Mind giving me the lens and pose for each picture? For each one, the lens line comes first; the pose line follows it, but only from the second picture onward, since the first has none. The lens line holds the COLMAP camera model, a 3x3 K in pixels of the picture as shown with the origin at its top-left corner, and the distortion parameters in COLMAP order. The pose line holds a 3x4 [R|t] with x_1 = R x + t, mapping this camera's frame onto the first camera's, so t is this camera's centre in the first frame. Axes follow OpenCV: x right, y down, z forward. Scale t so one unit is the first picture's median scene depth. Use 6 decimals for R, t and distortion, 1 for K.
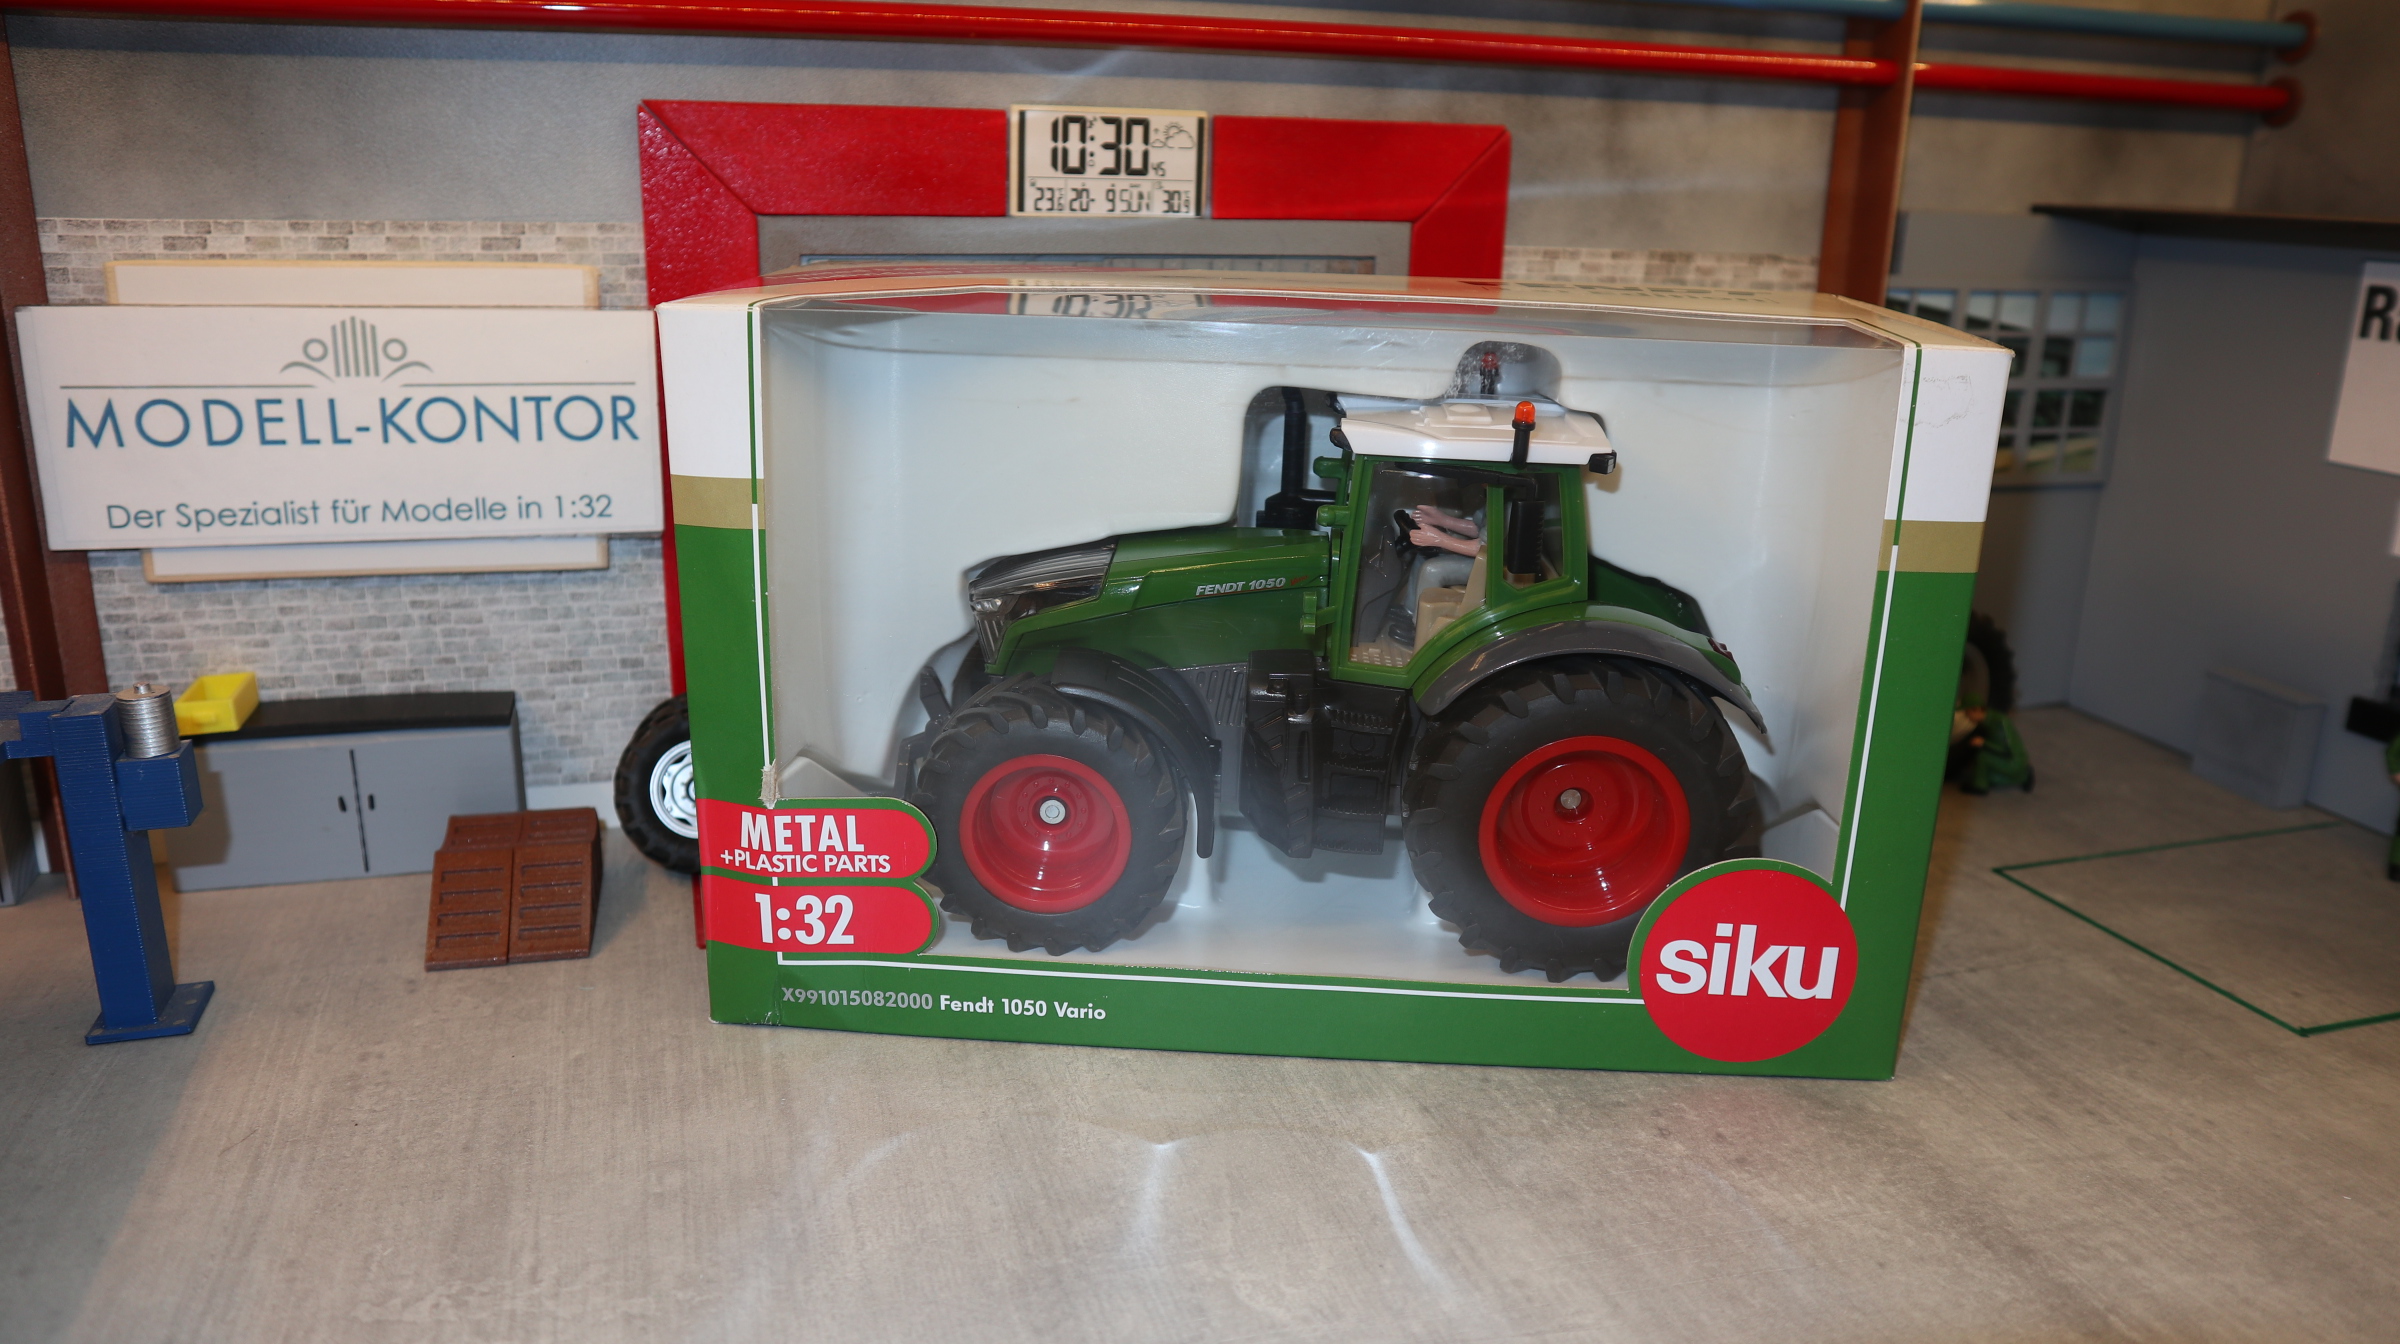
lens RADIAL K [[1756.1, 0, 1200.0], [0, 1756.1, 672.0], [0, 0, 1]] dist [-0.113517, 0.086483]
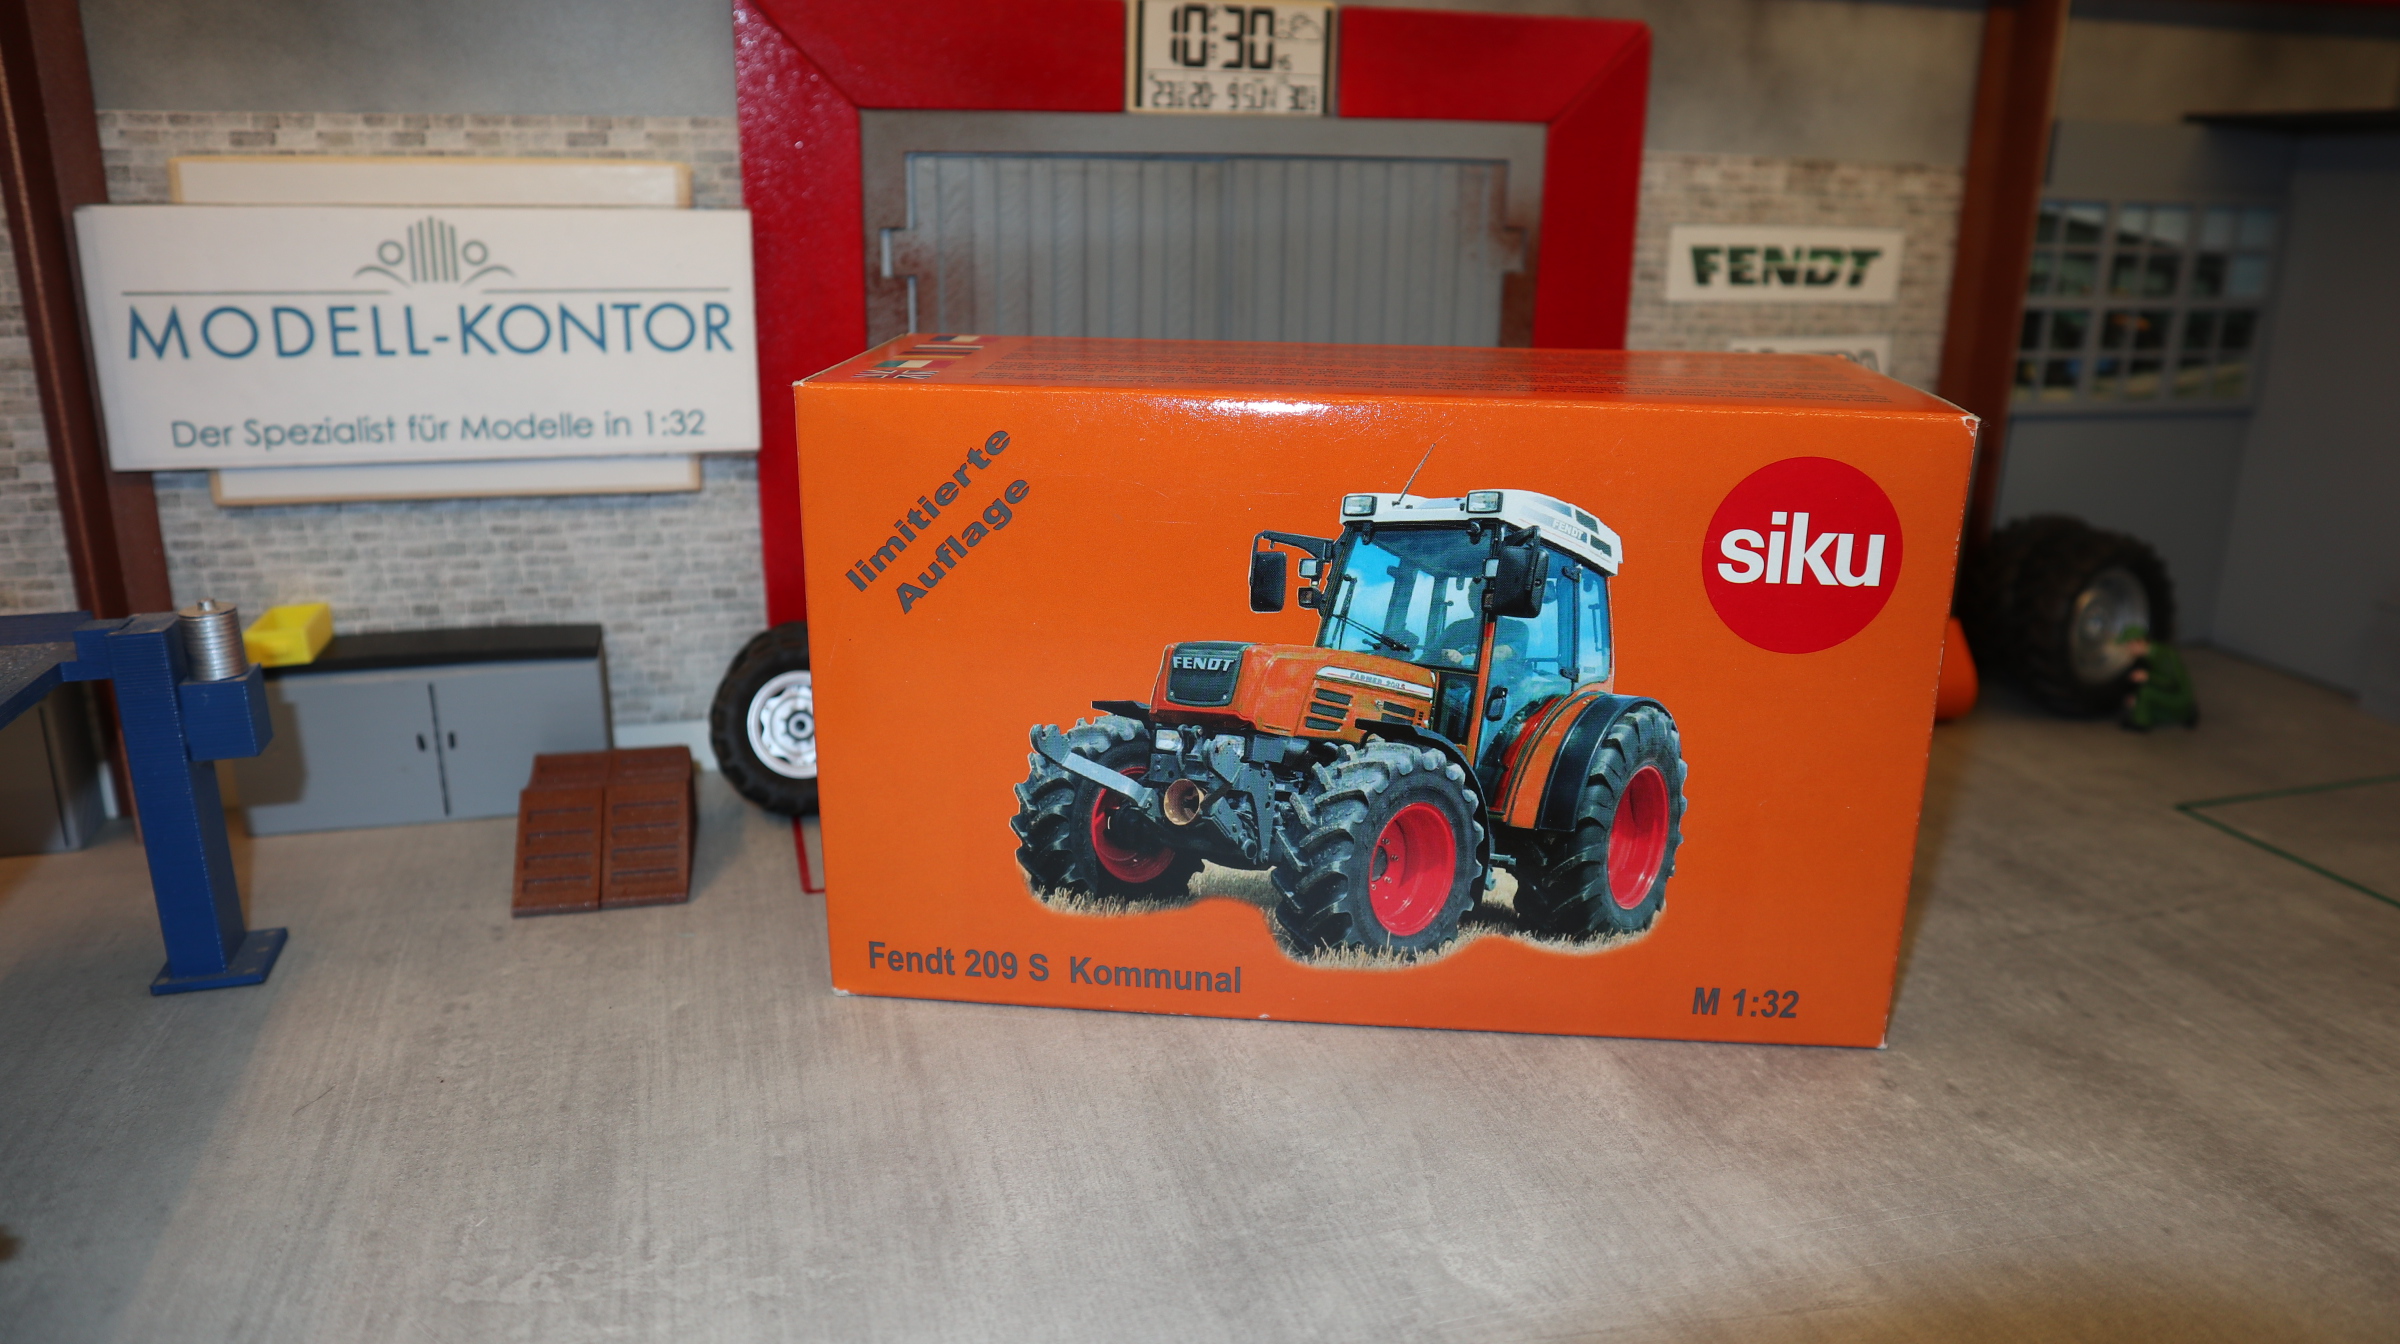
lens RADIAL K [[1688.3, 0, 1200.0], [0, 1688.3, 672.0], [0, 0, 1]] dist [-0.123866, 0.082338]
pose [[0.999813, -0.005271, -0.018629, -0.062885], [0.005445, 0.999942, 0.009298, 0.035411], [0.018579, -0.009398, 0.999783, 0.117551]]
